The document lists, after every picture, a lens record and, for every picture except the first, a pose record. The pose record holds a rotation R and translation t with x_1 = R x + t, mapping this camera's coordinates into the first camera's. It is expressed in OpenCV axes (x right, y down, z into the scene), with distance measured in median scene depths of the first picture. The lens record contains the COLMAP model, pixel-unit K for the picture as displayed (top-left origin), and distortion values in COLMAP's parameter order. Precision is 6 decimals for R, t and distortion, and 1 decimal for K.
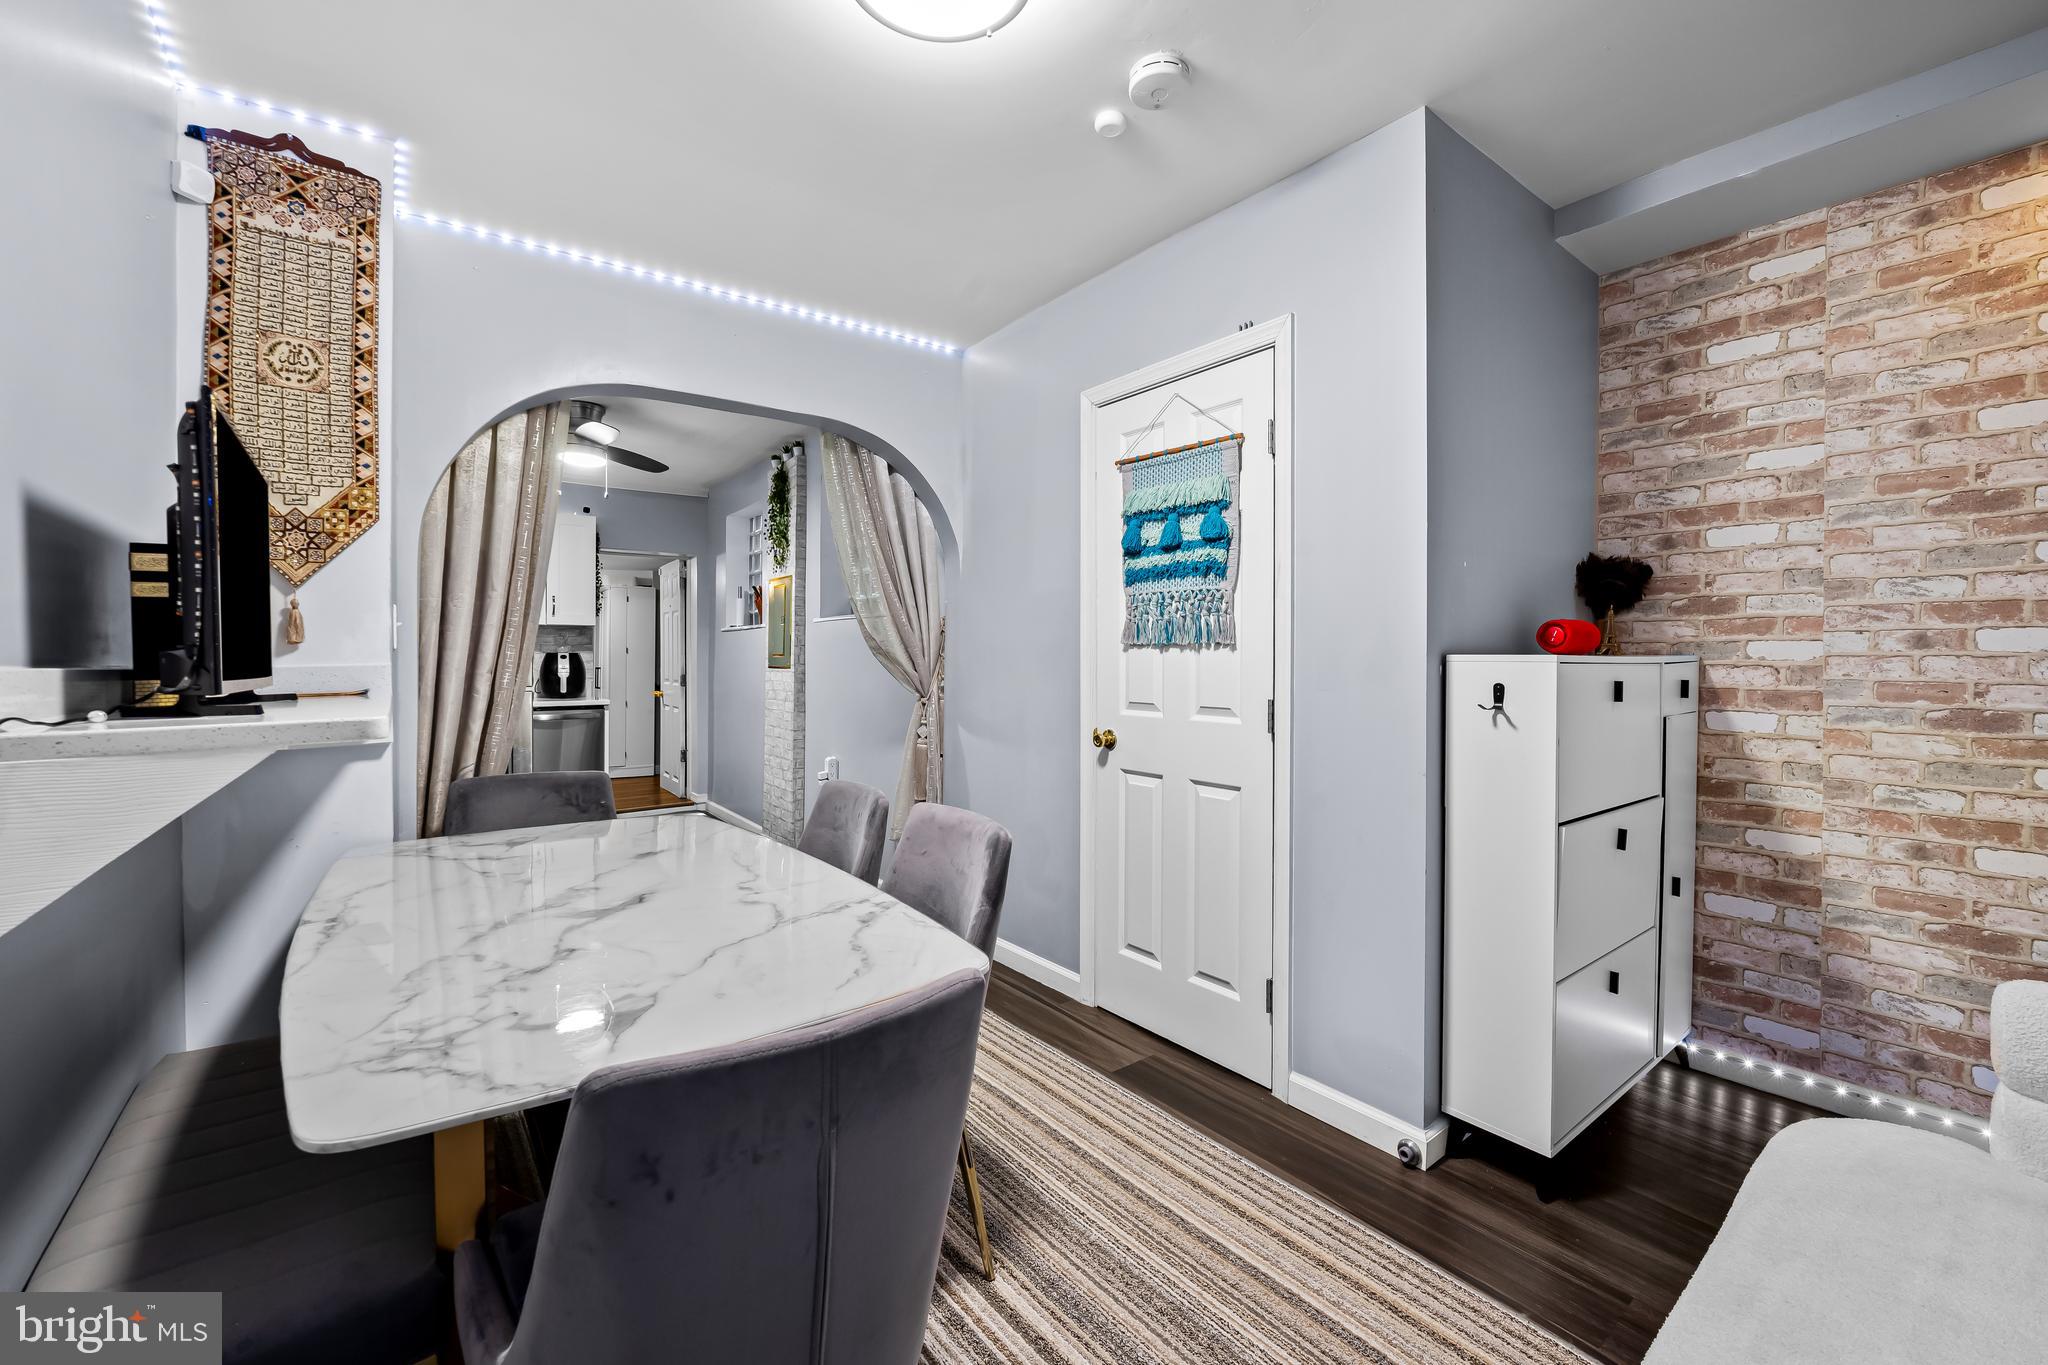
lens RADIAL K [[838.6, 0, 1008.1], [0, 838.6, 665.5], [0, 0, 1]] dist [-0.014568, 0.000228]
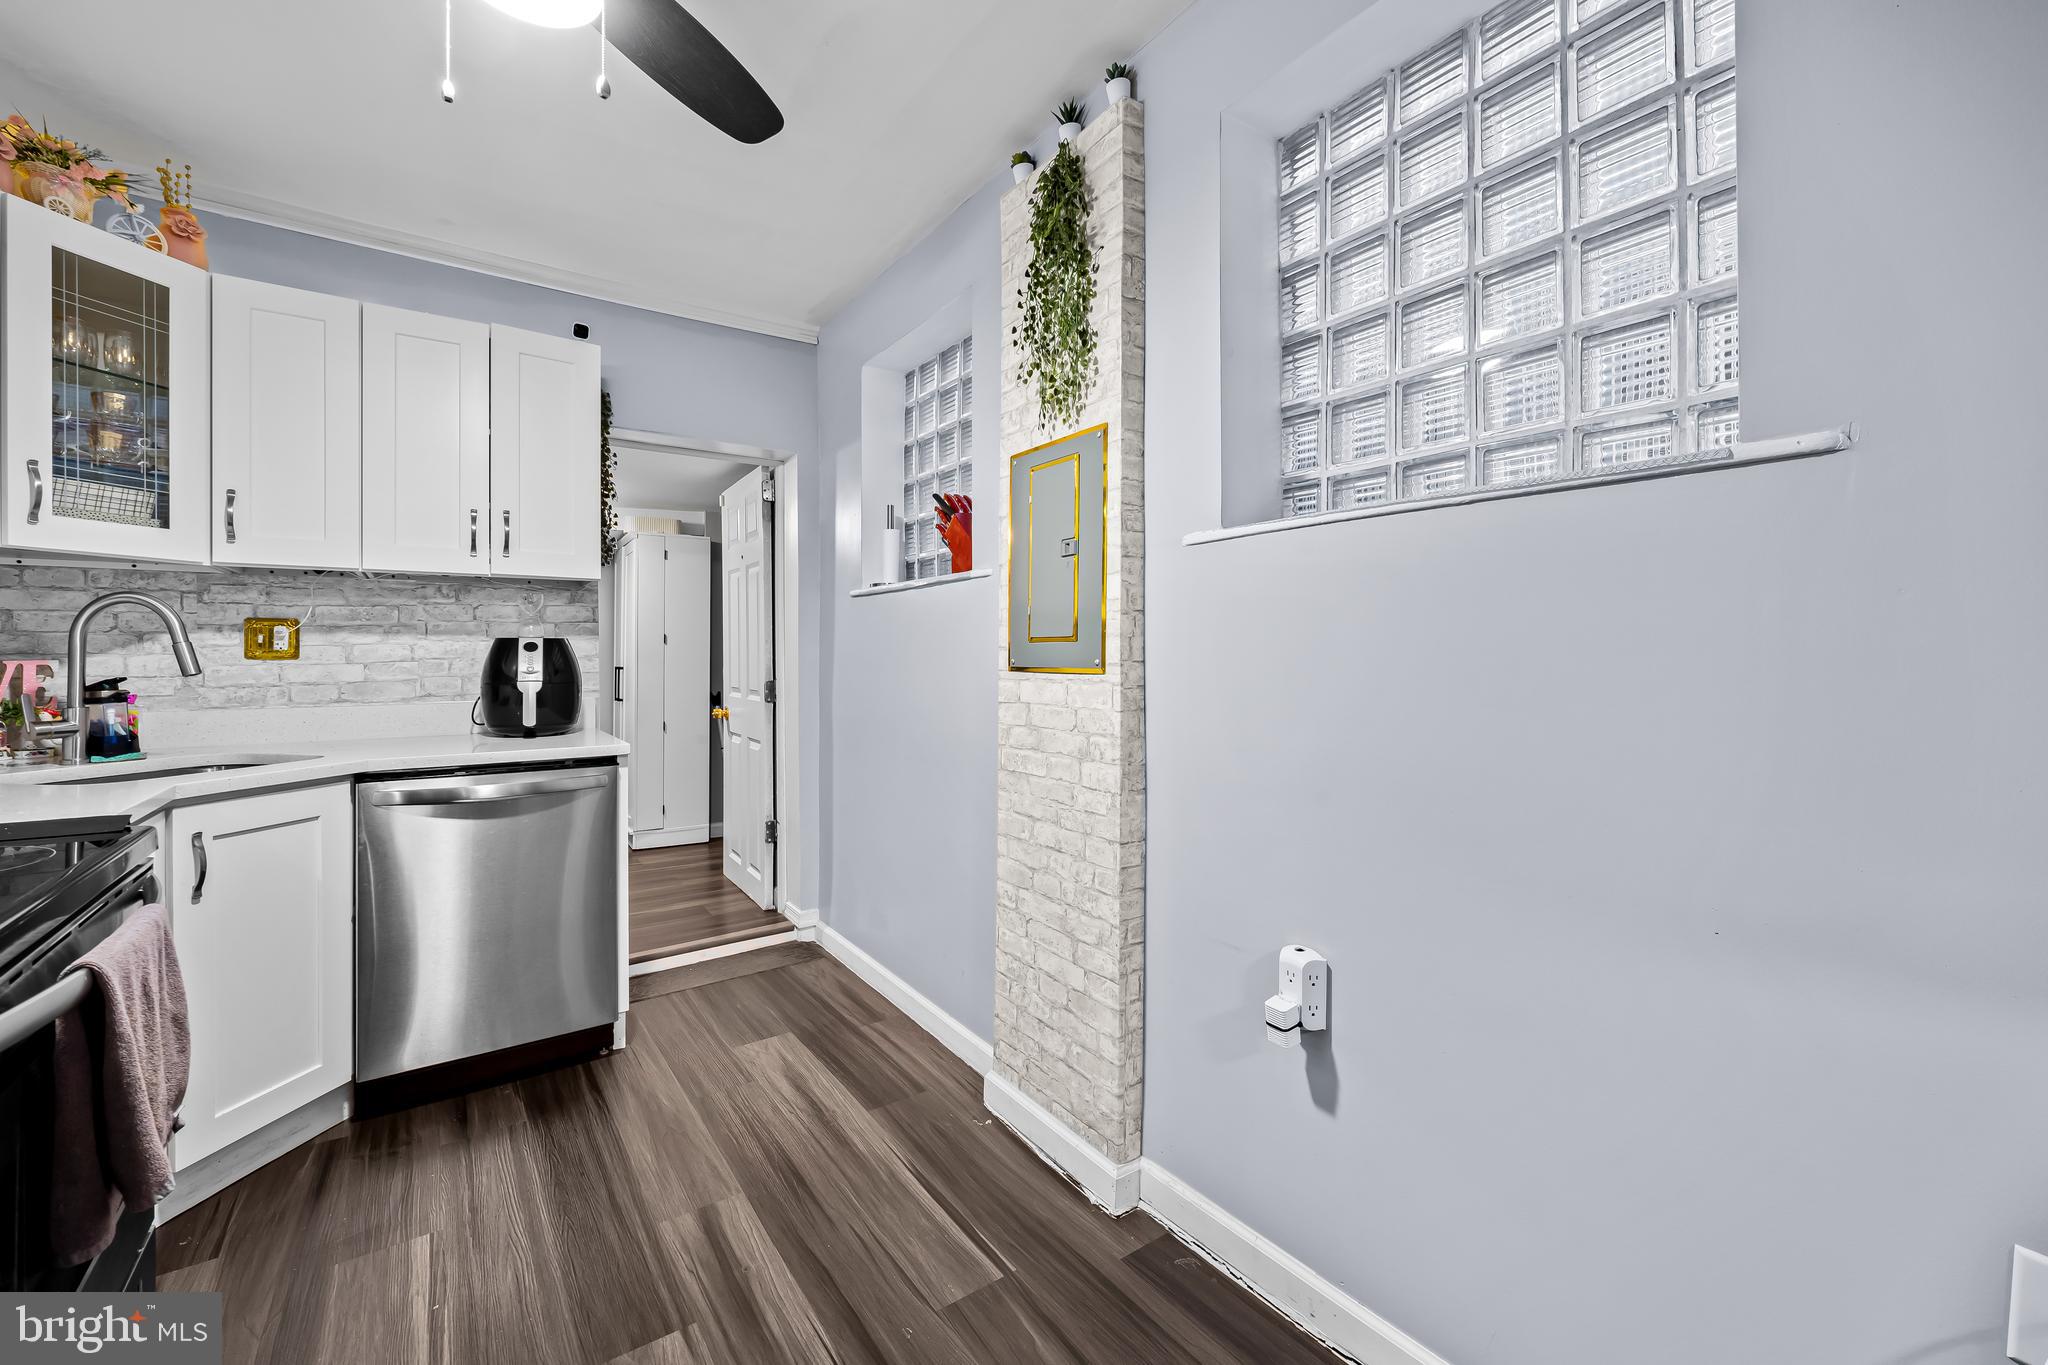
lens RADIAL K [[838.6, 0, 999.5], [0, 838.6, 656.3], [0, 0, 1]] dist [-0.014568, 0.000228]
pose [[0.999043, -0.003171, -0.043626, -0.254134], [0.002960, 0.999984, -0.004909, -0.002120], [0.043641, 0.004775, 0.999036, 0.548986]]
